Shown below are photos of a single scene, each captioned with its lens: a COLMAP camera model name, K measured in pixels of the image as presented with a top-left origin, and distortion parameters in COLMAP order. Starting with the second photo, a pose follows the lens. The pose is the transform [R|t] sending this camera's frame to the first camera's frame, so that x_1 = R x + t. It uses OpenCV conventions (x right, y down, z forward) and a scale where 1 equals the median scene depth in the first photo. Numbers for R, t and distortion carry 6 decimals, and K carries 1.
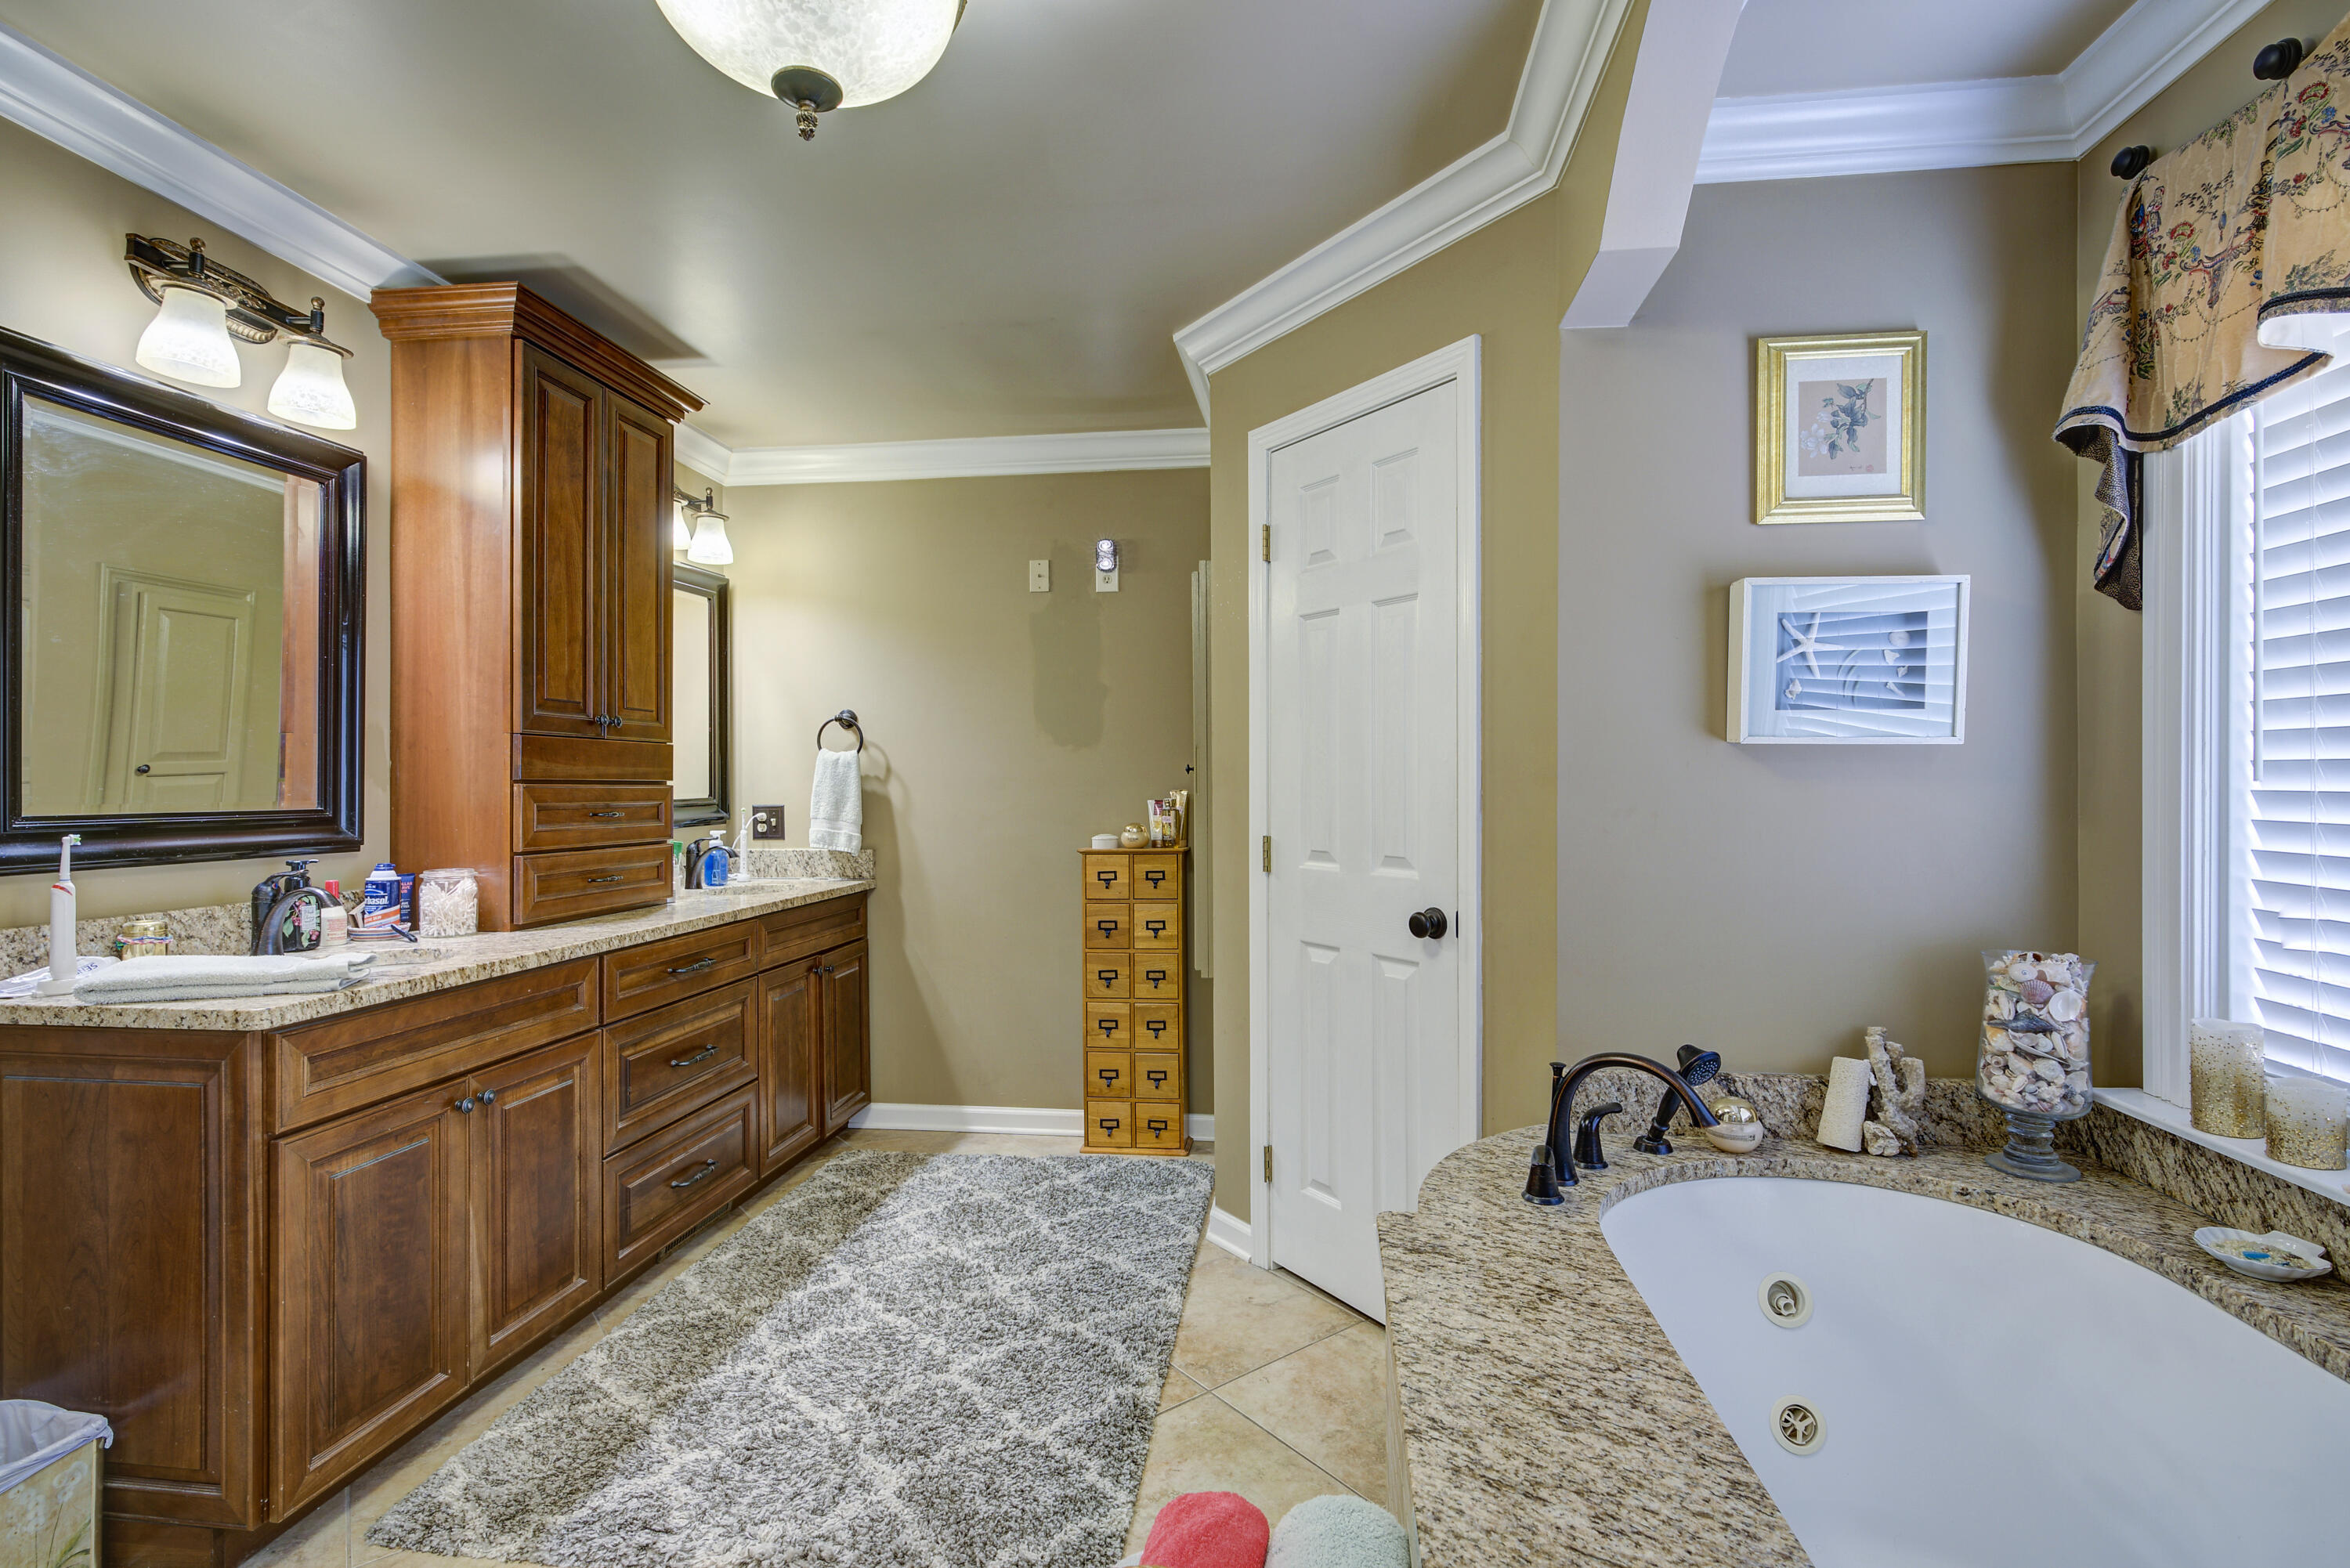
lens RADIAL K [[1109.3, 0, 1185.1], [0, 1109.3, 785.3], [0, 0, 1]] dist [-0.000959, -0.001457]
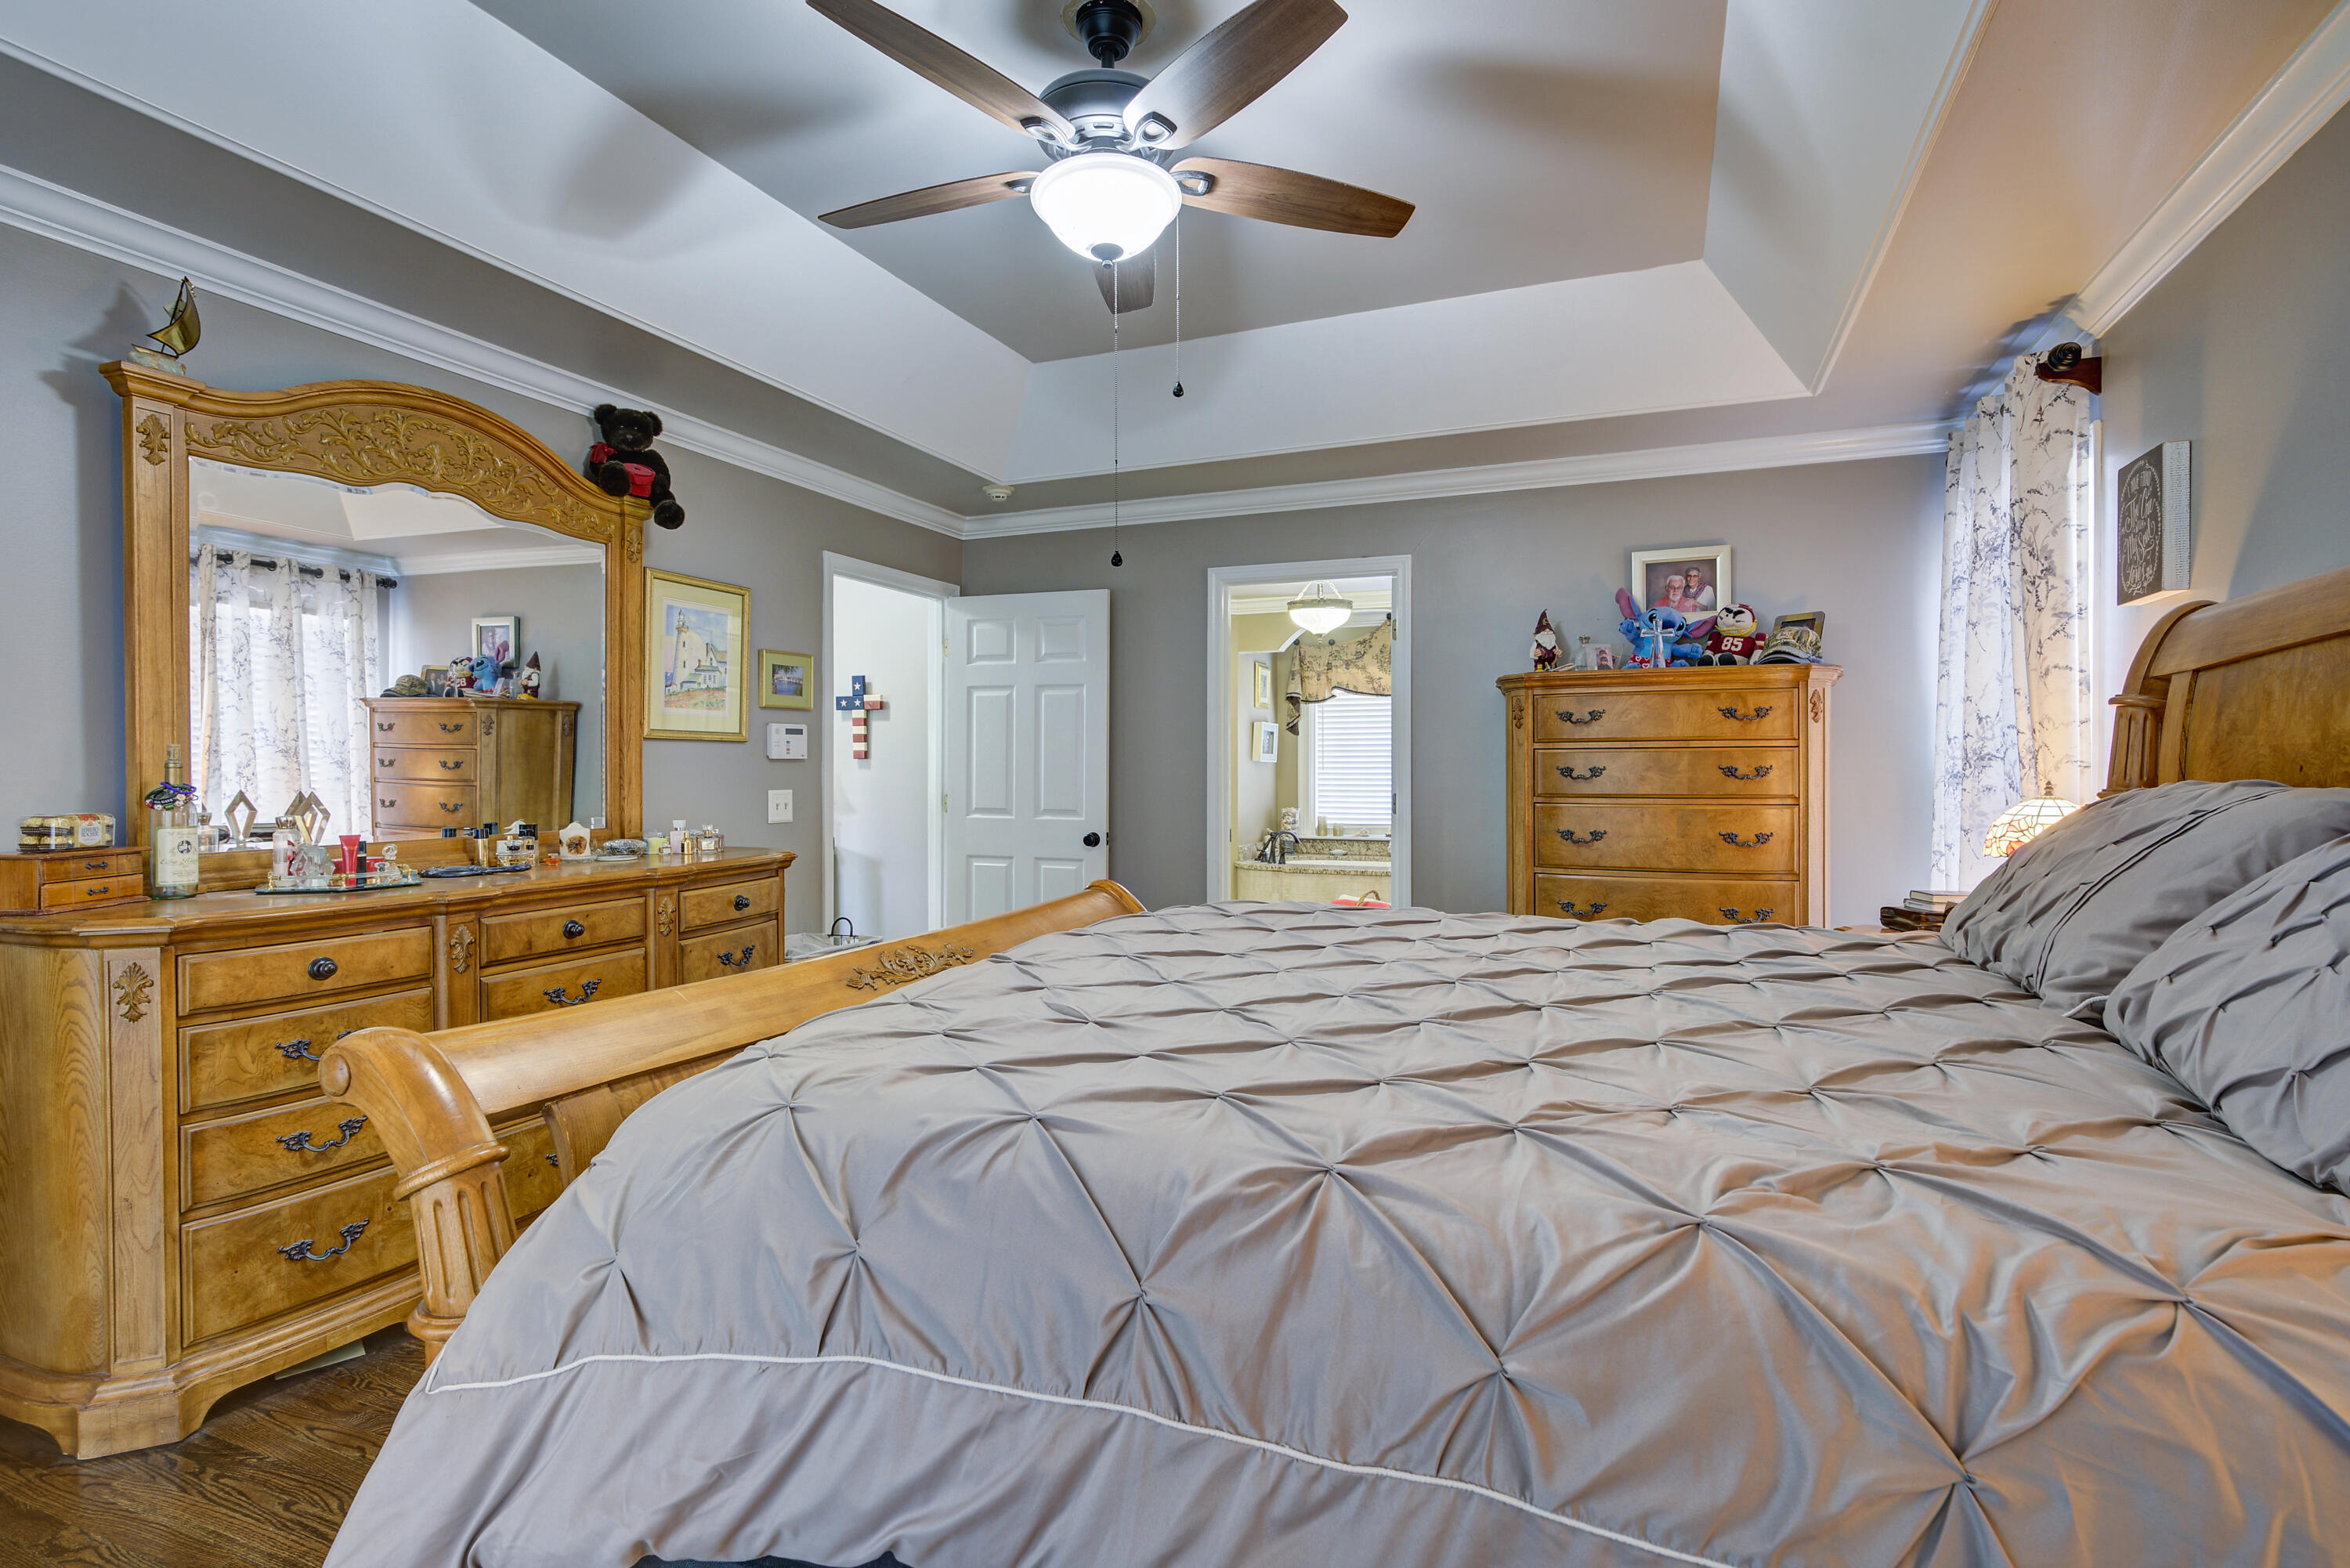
lens RADIAL K [[1109.3, 0, 1186.1], [0, 1109.3, 780.5], [0, 0, 1]] dist [-0.000959, -0.001457]
pose [[0.272387, -0.008843, 0.962147, -3.040600], [0.006374, 0.999952, 0.007386, 0.000172], [-0.962167, 0.004120, 0.272430, 0.117321]]
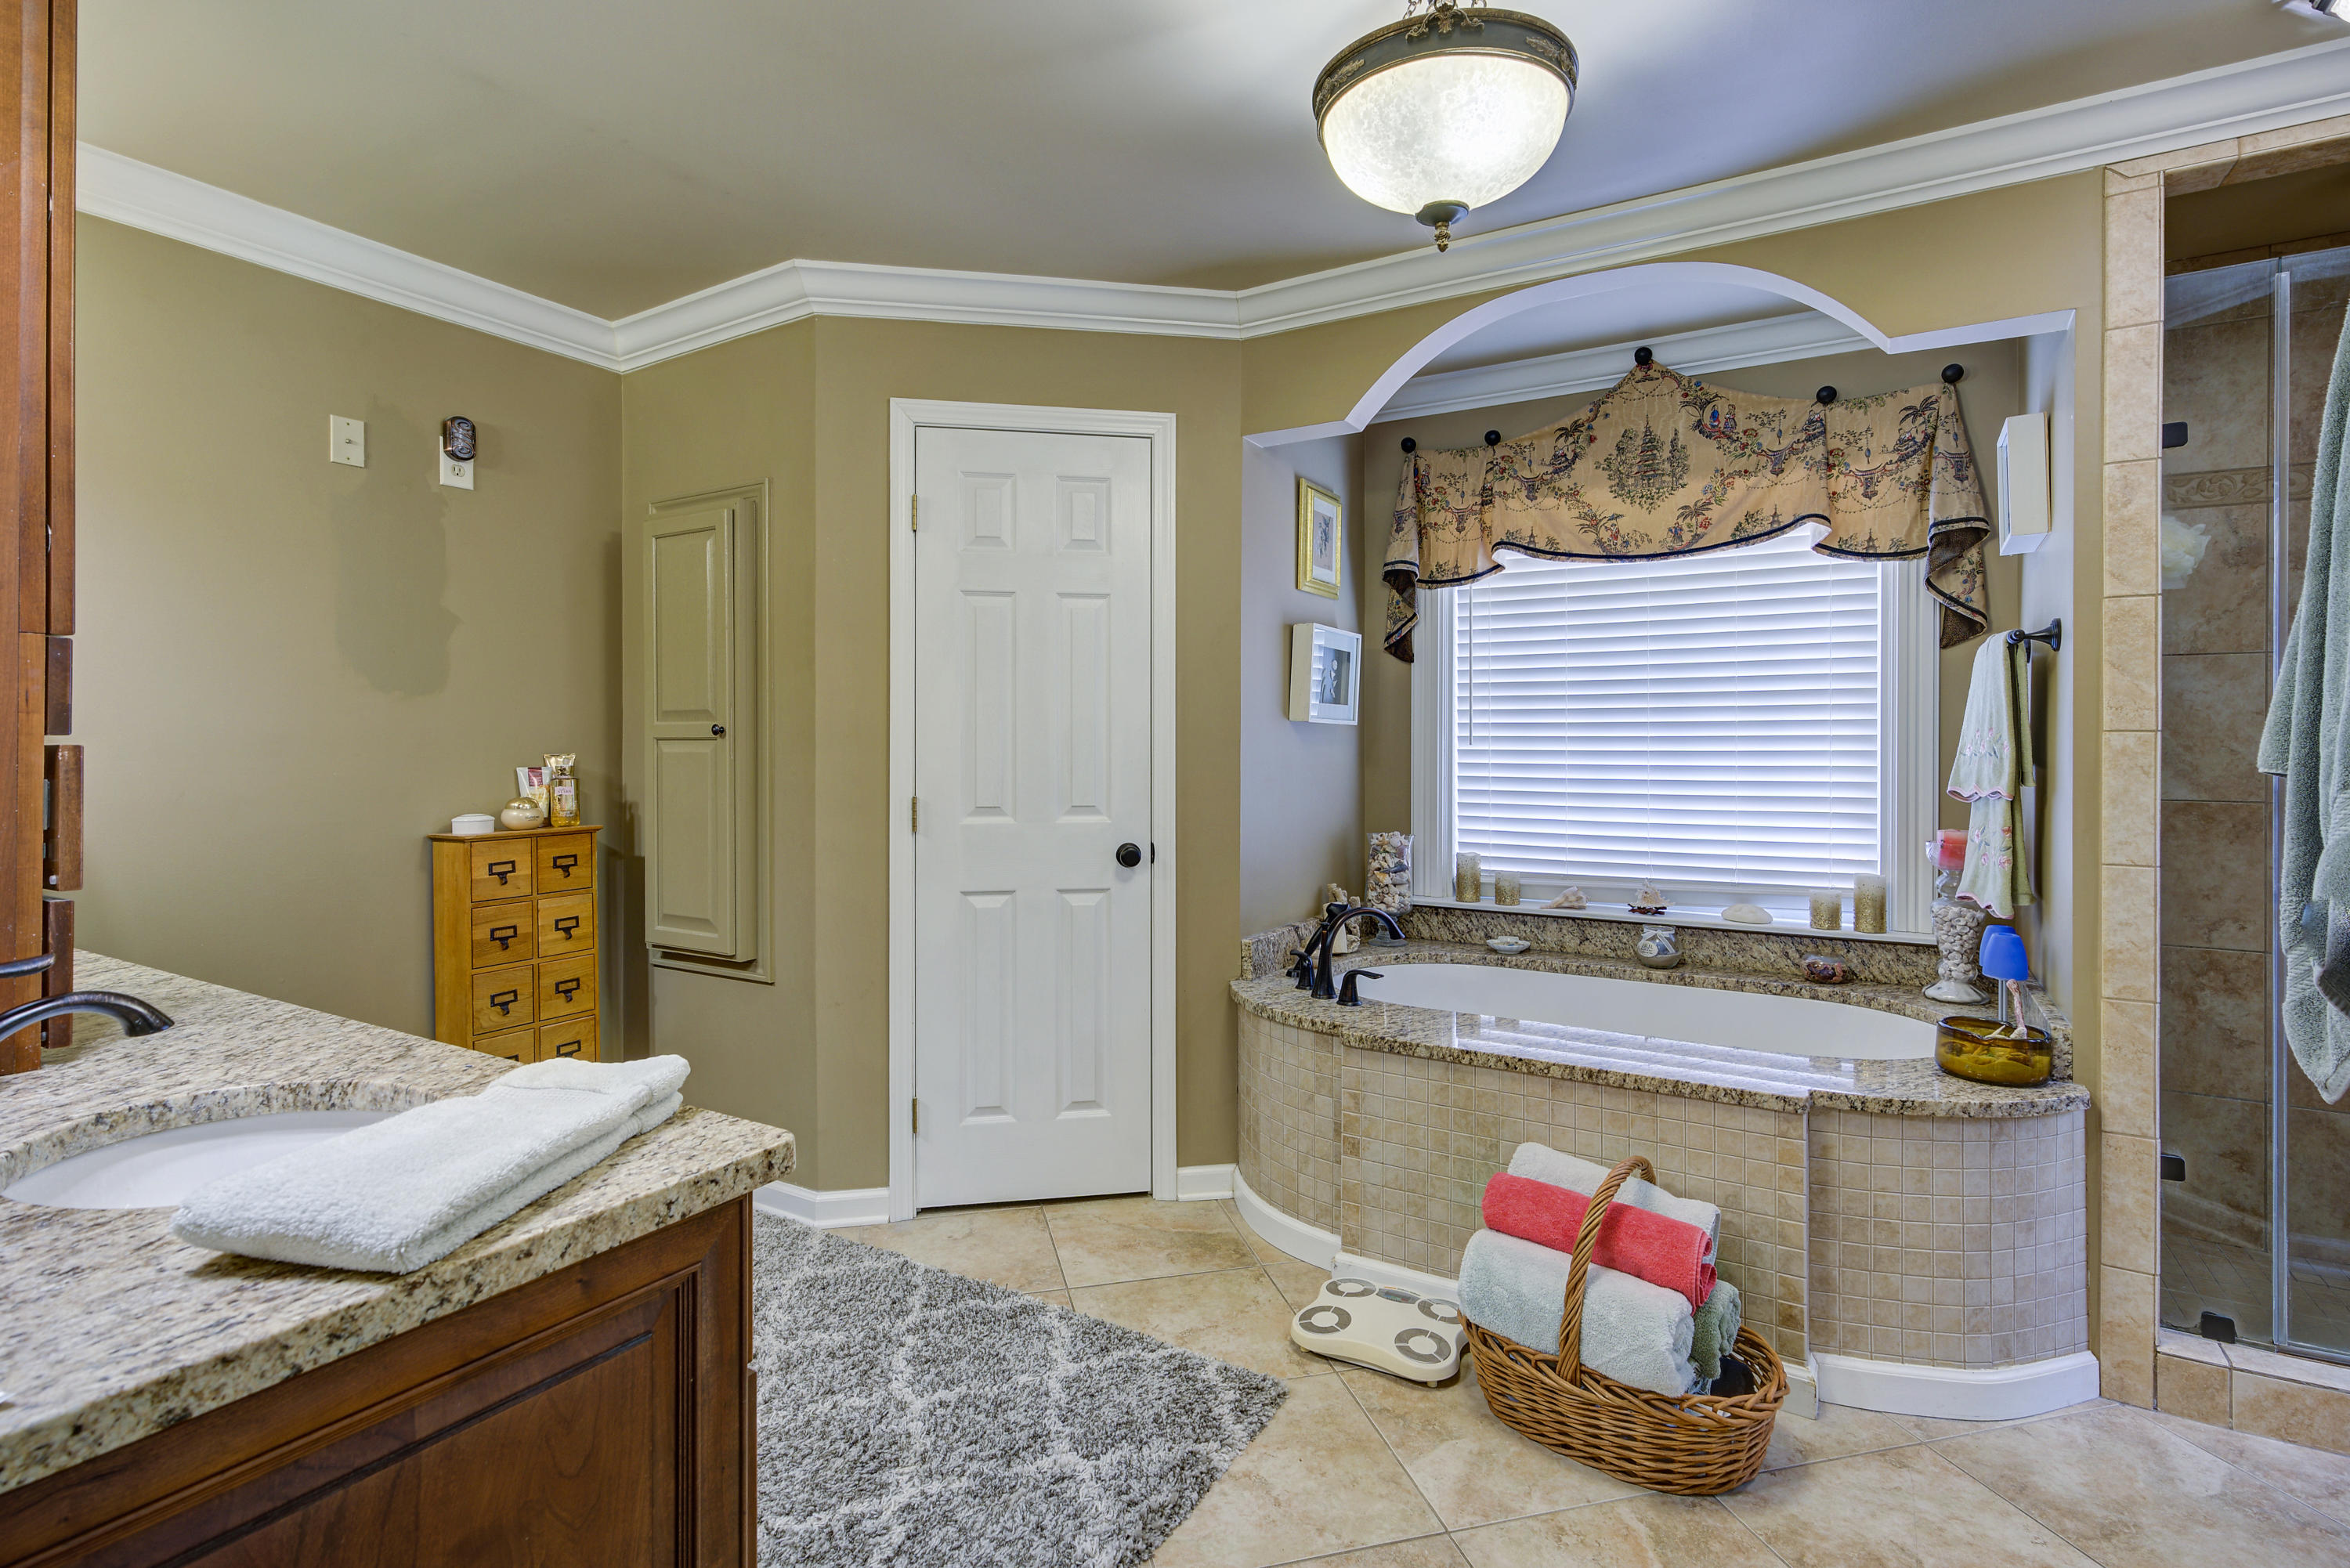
lens RADIAL K [[1109.3, 0, 1199.5], [0, 1109.3, 749.6], [0, 0, 1]] dist [-0.000959, -0.001457]
pose [[0.394477, 0.000483, 0.918906, -0.927805], [0.001958, 0.999997, -0.001366, 0.004314], [-0.918904, 0.002338, 0.394475, 0.422755]]
